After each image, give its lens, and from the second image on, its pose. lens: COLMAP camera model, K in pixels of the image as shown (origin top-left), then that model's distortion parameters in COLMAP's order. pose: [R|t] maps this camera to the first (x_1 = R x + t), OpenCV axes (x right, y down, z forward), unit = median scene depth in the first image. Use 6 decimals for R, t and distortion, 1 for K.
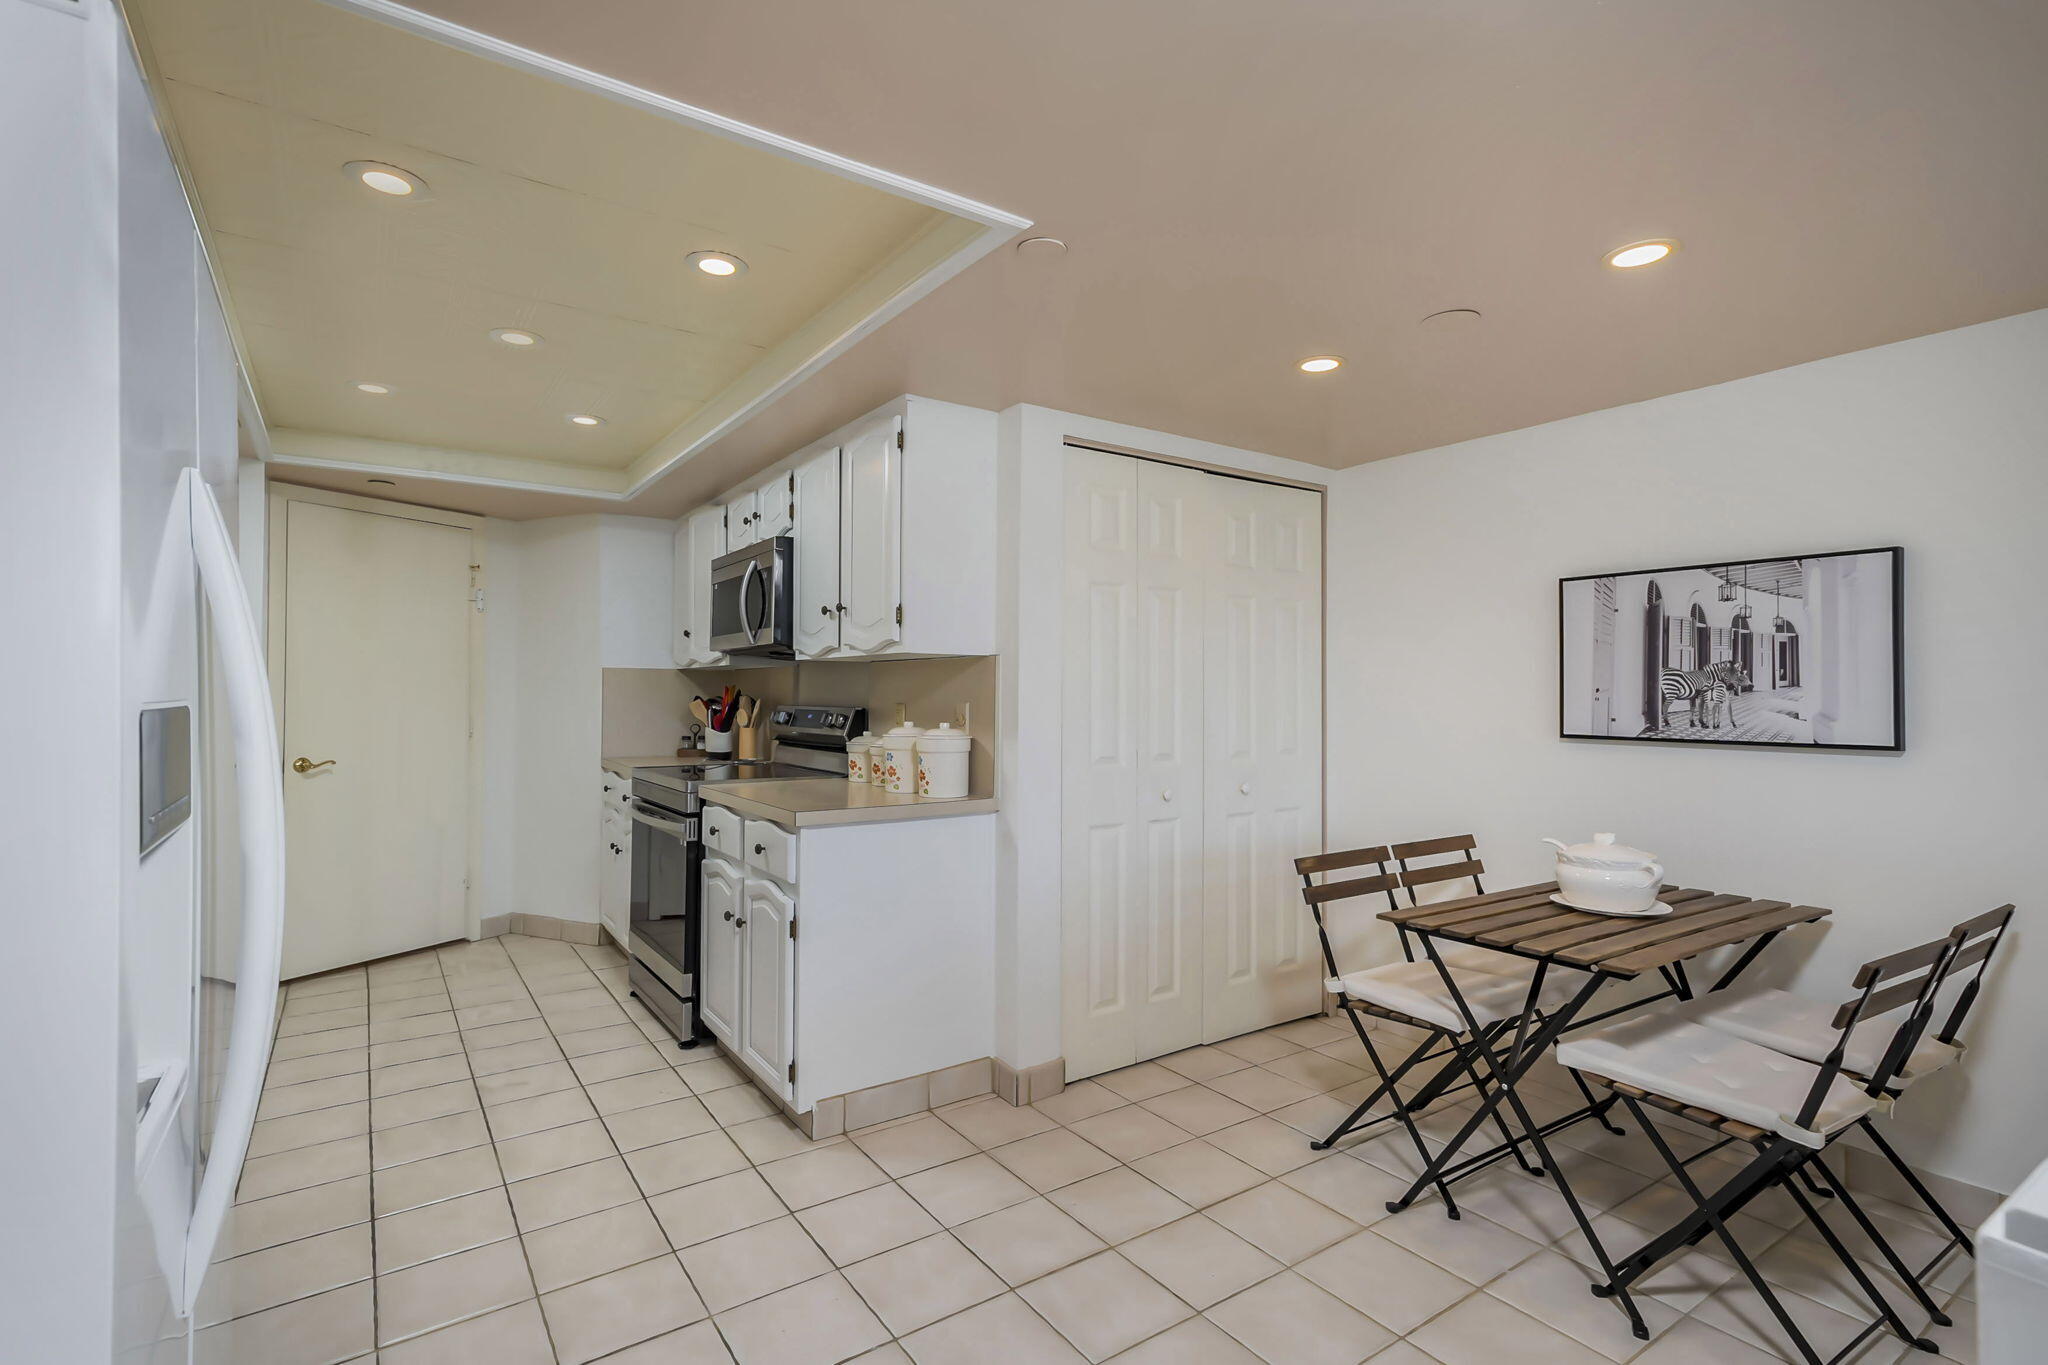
lens RADIAL K [[897.6, 0, 1061.2], [0, 897.6, 684.3], [0, 0, 1]] dist [0.039236, 0.000264]
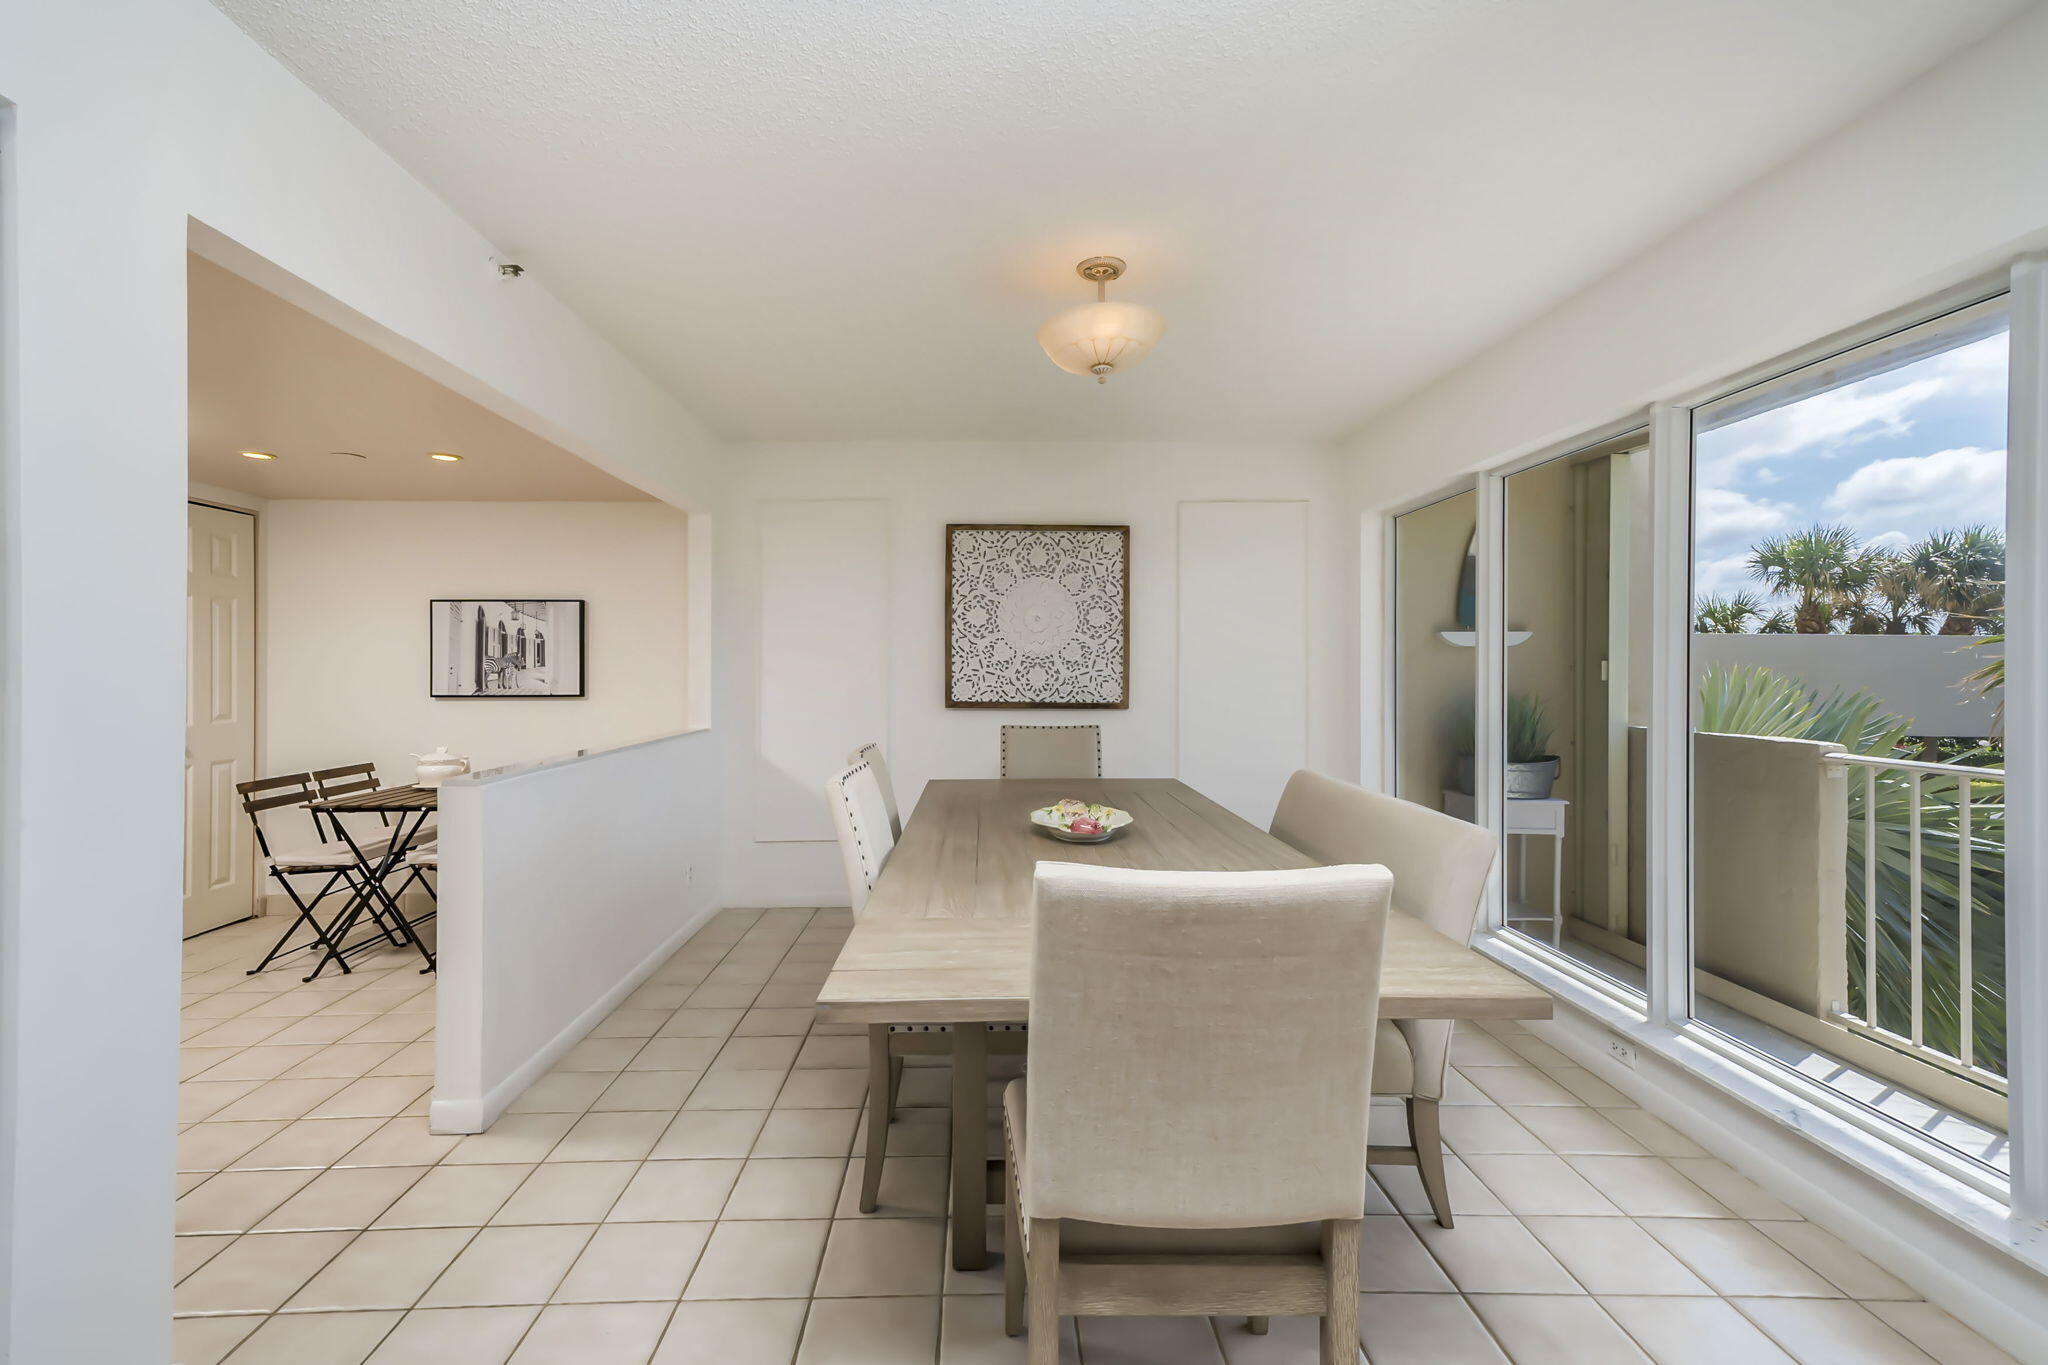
lens RADIAL K [[930.7, 0, 938.2], [0, 930.7, 666.6], [0, 0, 1]] dist [0.010597, 0.000082]
pose [[0.603342, -0.001862, 0.797480, -0.265335], [-0.004283, 0.999975, 0.005575, -0.010978], [-0.797471, -0.006779, 0.603319, -0.827395]]
